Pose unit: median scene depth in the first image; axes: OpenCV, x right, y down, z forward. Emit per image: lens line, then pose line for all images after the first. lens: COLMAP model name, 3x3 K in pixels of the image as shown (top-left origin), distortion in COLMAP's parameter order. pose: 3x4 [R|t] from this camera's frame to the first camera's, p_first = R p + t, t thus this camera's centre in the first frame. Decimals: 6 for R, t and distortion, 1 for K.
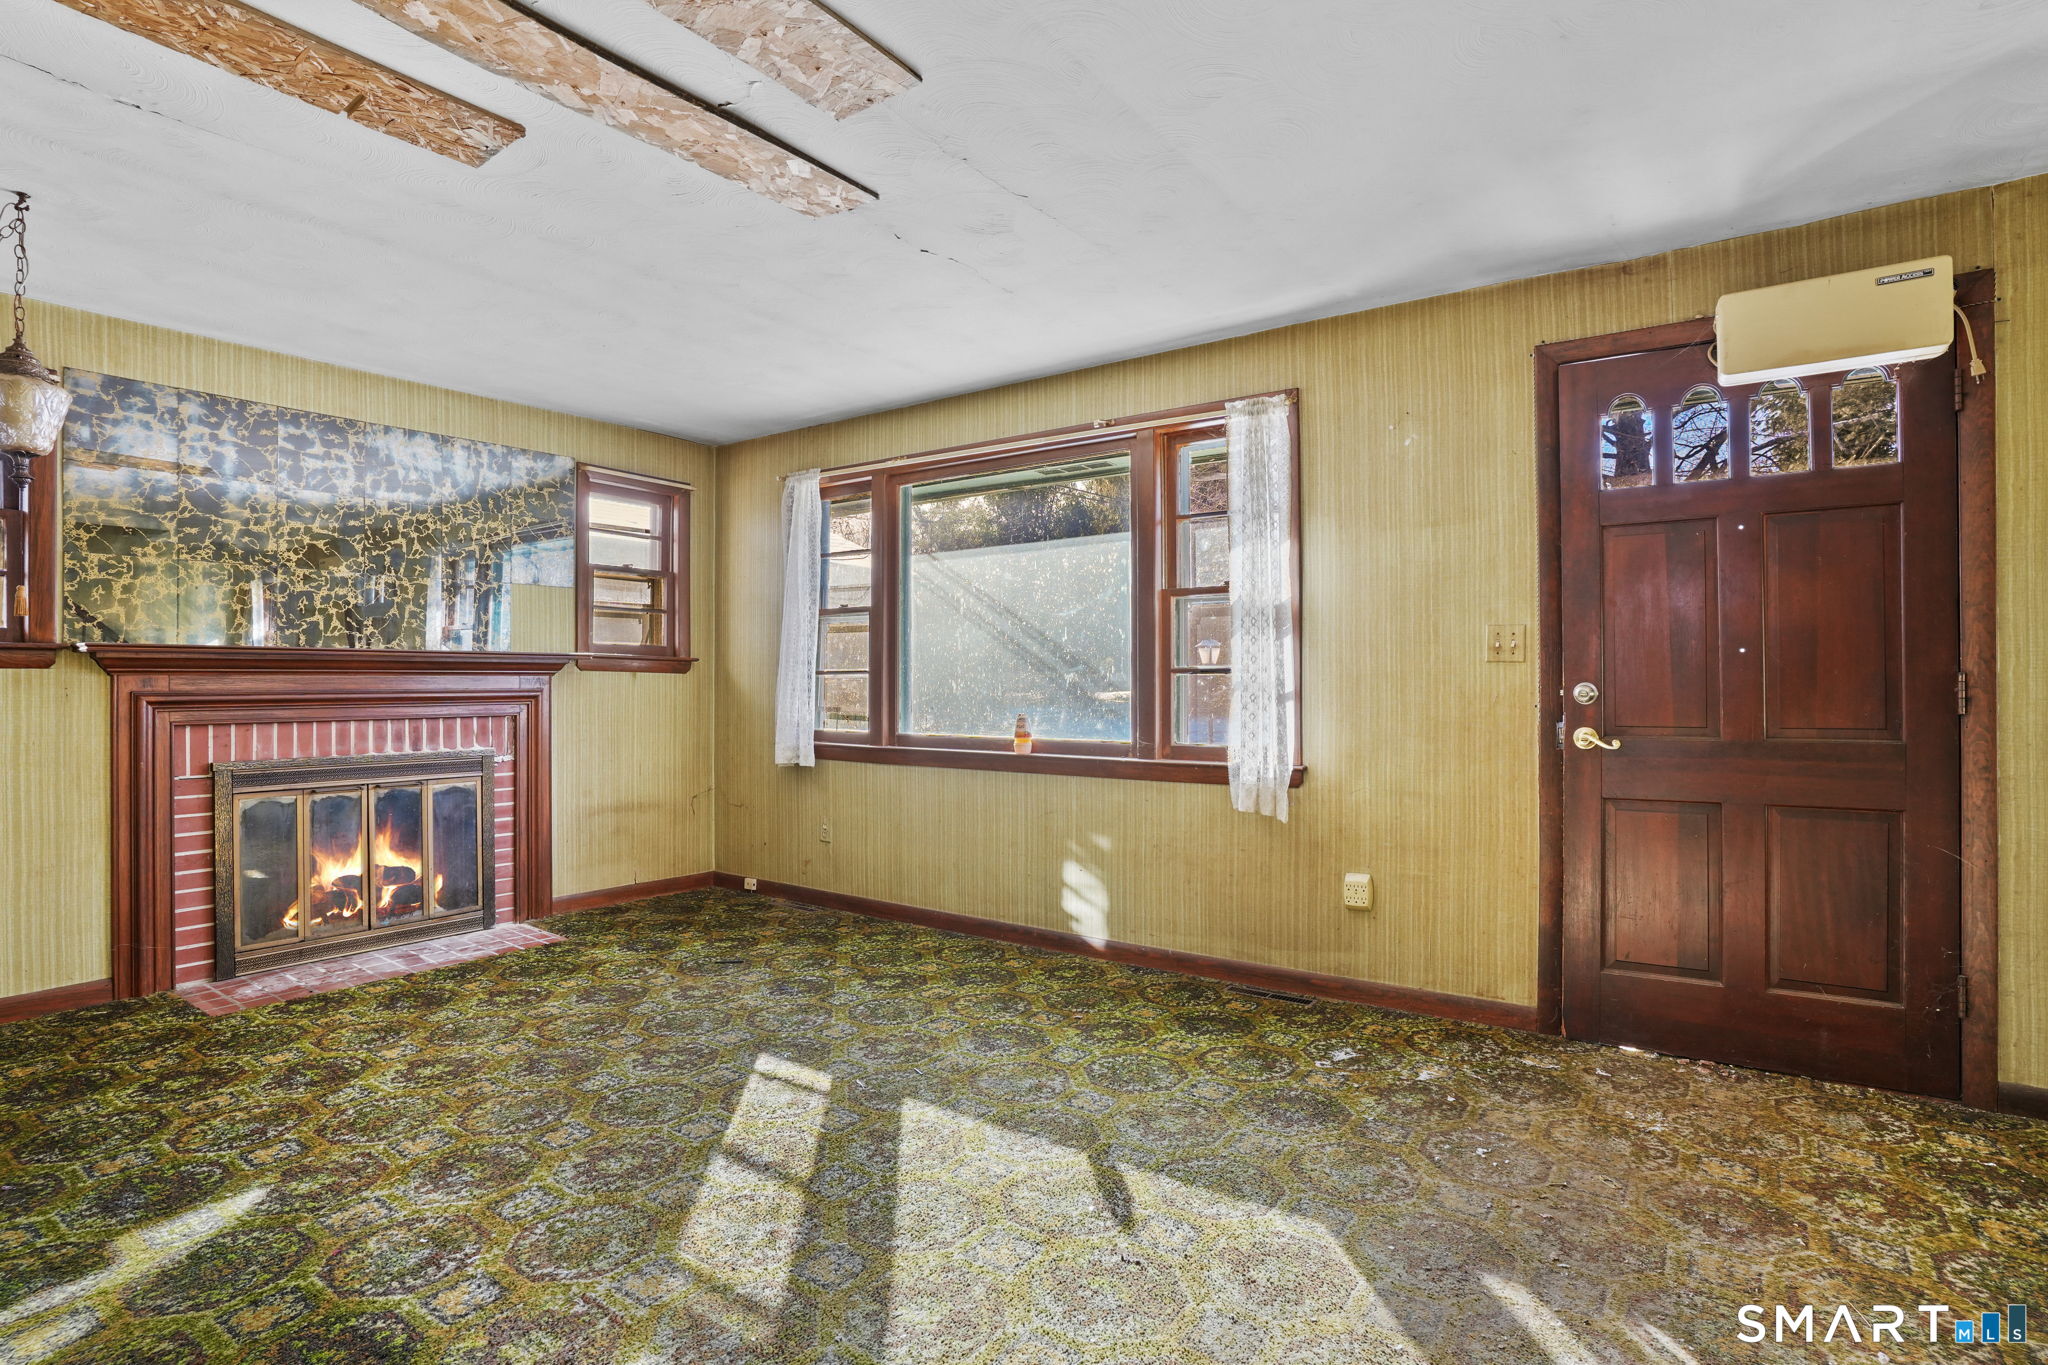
lens RADIAL K [[1045.9, 0, 1011.3], [0, 1045.9, 681.2], [0, 0, 1]] dist [-0.083764, 0.036838]
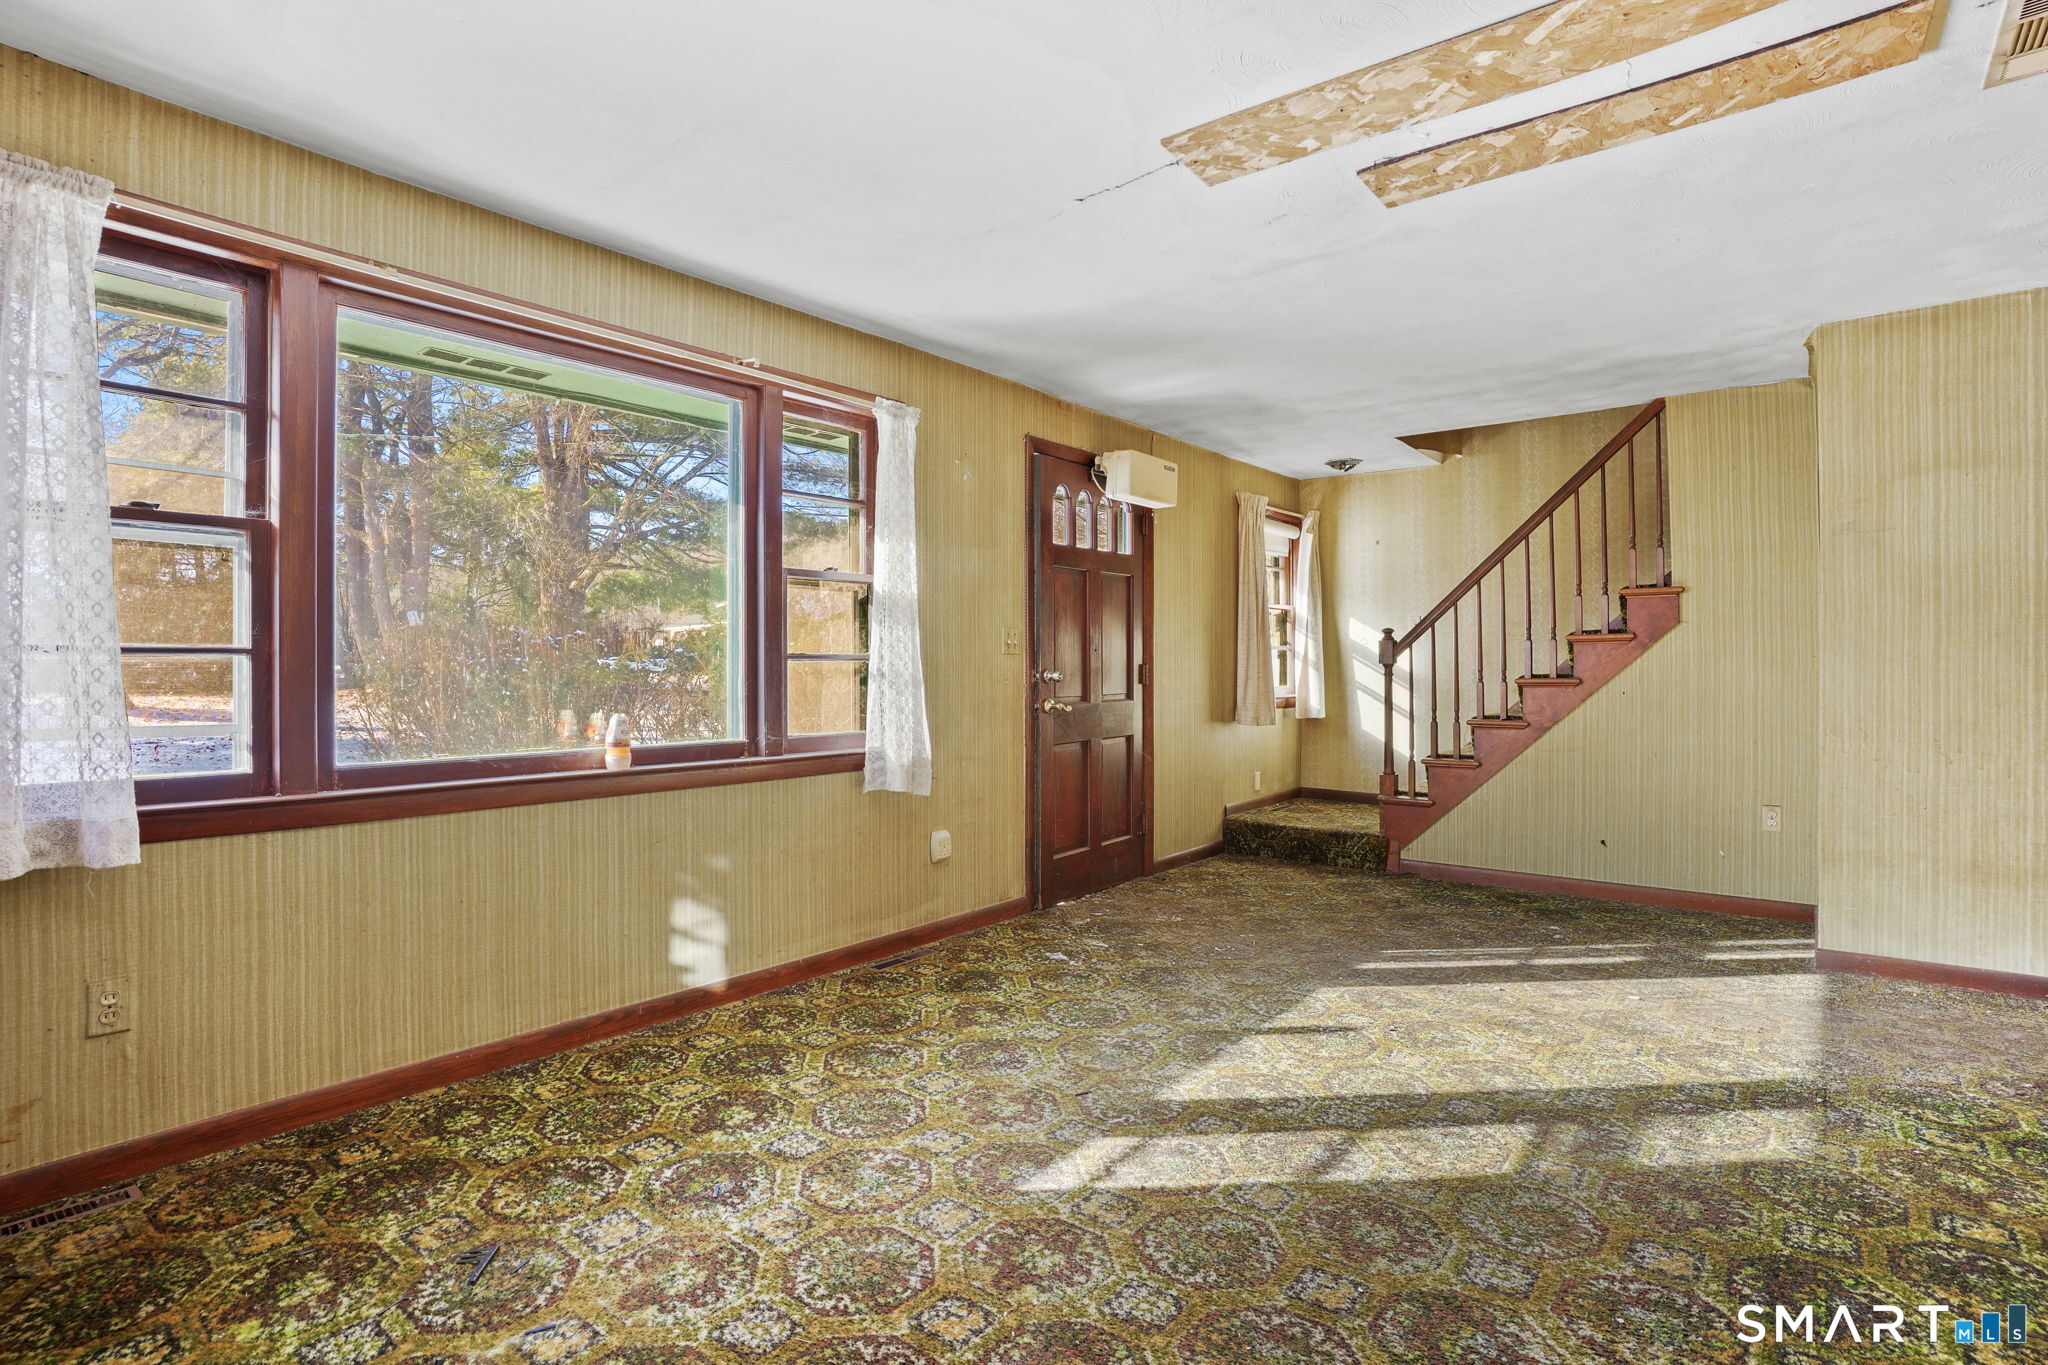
lens RADIAL K [[1045.9, 0, 1011.3], [0, 1045.9, 681.2], [0, 0, 1]] dist [-0.083764, 0.036838]
pose [[0.024794, -0.011455, 0.999627, -0.896868], [-0.001683, 0.999932, 0.011500, 0.000570], [-0.999691, -0.001967, 0.024773, 0.929938]]
